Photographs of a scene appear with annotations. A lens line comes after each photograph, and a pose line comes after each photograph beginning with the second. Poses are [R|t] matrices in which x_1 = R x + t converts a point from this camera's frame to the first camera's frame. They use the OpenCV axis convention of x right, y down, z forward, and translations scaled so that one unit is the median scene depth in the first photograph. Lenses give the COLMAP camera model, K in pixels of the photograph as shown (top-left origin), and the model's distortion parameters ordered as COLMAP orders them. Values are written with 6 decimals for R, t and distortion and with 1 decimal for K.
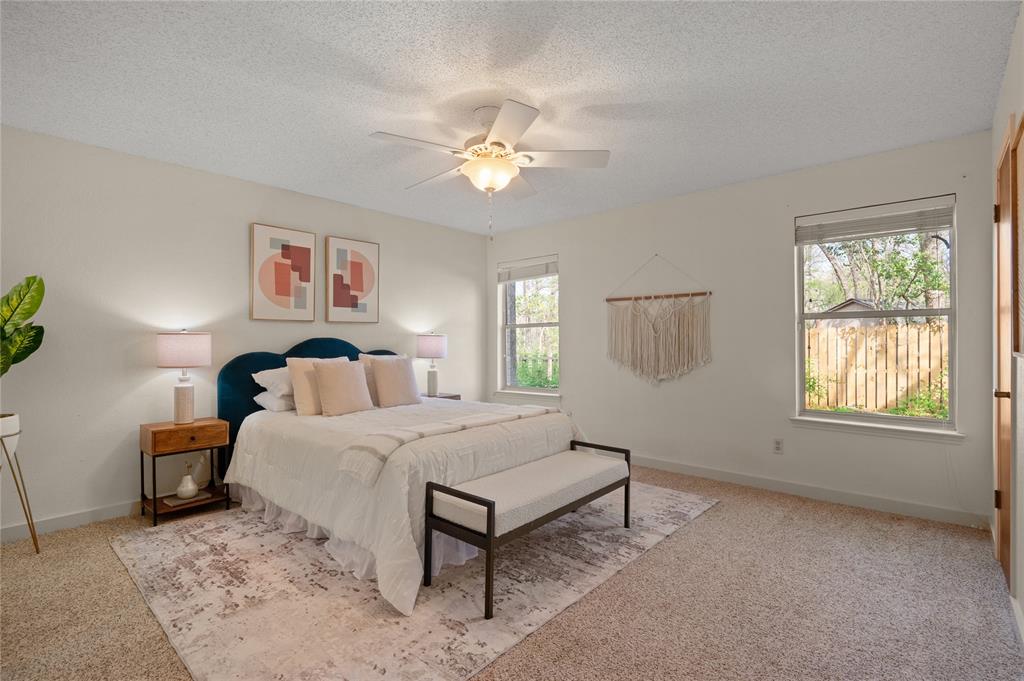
lens RADIAL K [[471.1, 0, 508.7], [0, 471.1, 340.3], [0, 0, 1]] dist [0.002575, -0.001408]
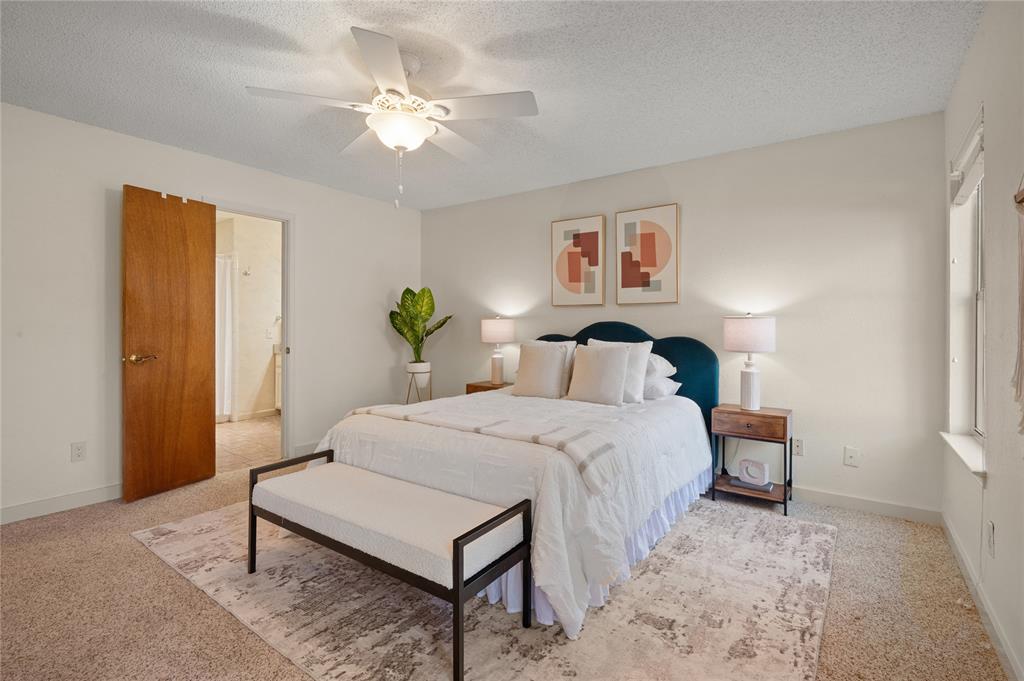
lens RADIAL K [[471.1, 0, 506.5], [0, 471.1, 319.4], [0, 0, 1]] dist [0.002575, -0.001408]
pose [[0.112846, -0.007162, -0.993587, 0.547516], [-0.004855, 0.999958, -0.007759, -0.001565], [0.993601, 0.005700, 0.112807, 0.707563]]
